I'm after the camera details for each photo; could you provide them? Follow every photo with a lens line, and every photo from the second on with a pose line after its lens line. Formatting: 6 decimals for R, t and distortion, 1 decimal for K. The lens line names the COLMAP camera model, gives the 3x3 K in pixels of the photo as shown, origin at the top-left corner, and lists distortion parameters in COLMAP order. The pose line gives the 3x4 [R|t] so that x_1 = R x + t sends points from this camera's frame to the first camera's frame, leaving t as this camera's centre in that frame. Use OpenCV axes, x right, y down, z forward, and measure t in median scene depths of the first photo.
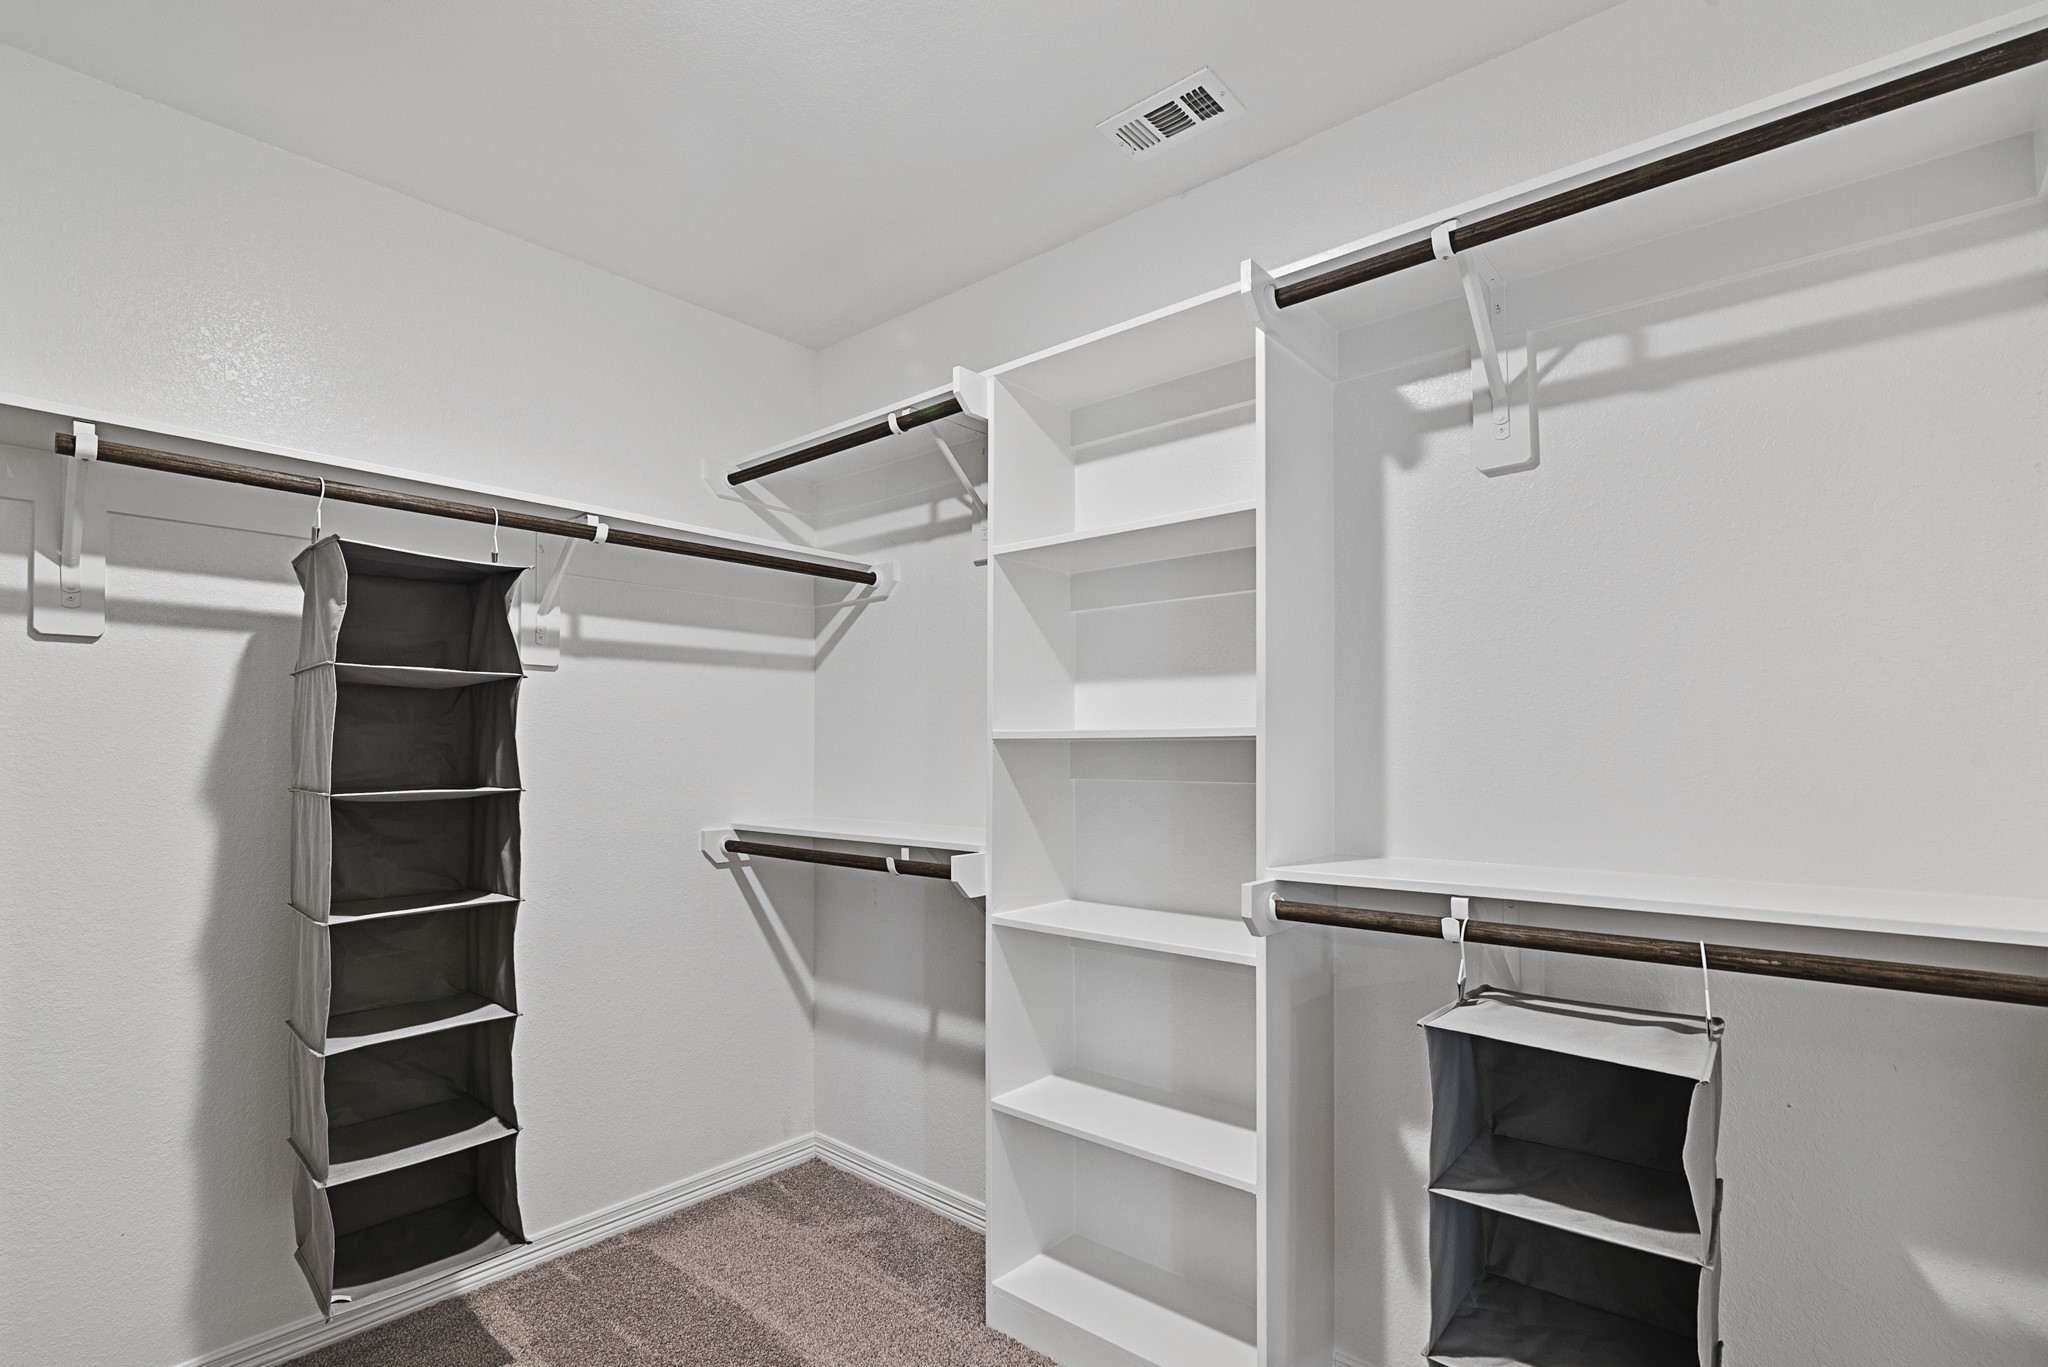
lens RADIAL K [[957.3, 0, 1021.8], [0, 957.3, 748.1], [0, 0, 1]] dist [-0.001423, -0.000050]
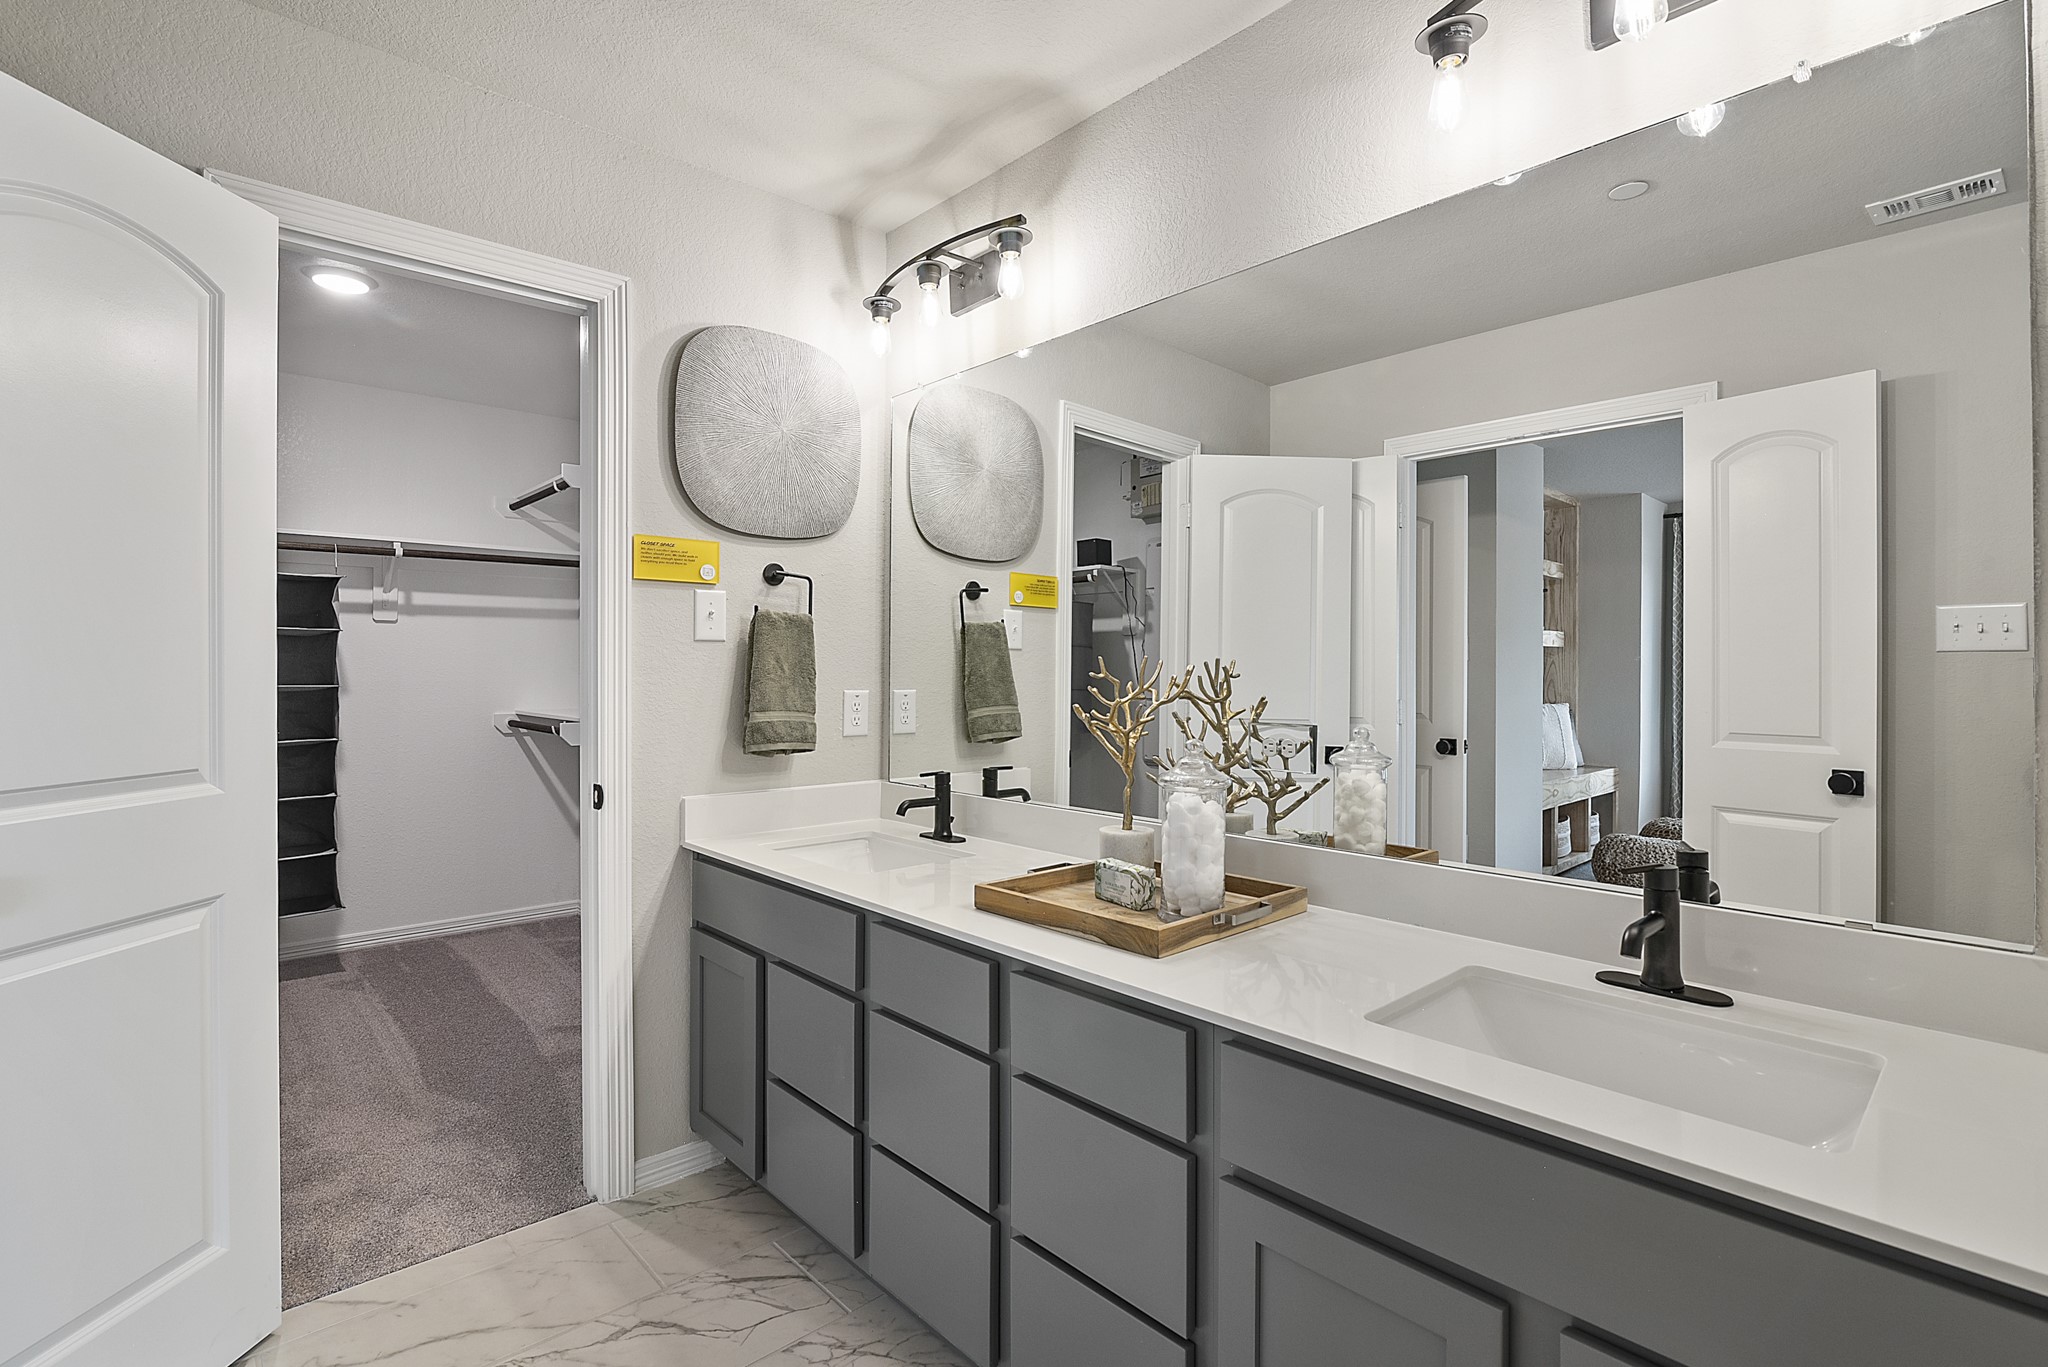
lens RADIAL K [[955.4, 0, 1024.0], [0, 955.4, 683.5], [0, 0, 1]] dist [-0.002916, -0.000071]
pose [[0.994485, 0.004725, -0.104774, 0.872338], [-0.002867, 0.999836, 0.017872, -0.002237], [0.104842, -0.017473, 0.994335, -0.663128]]
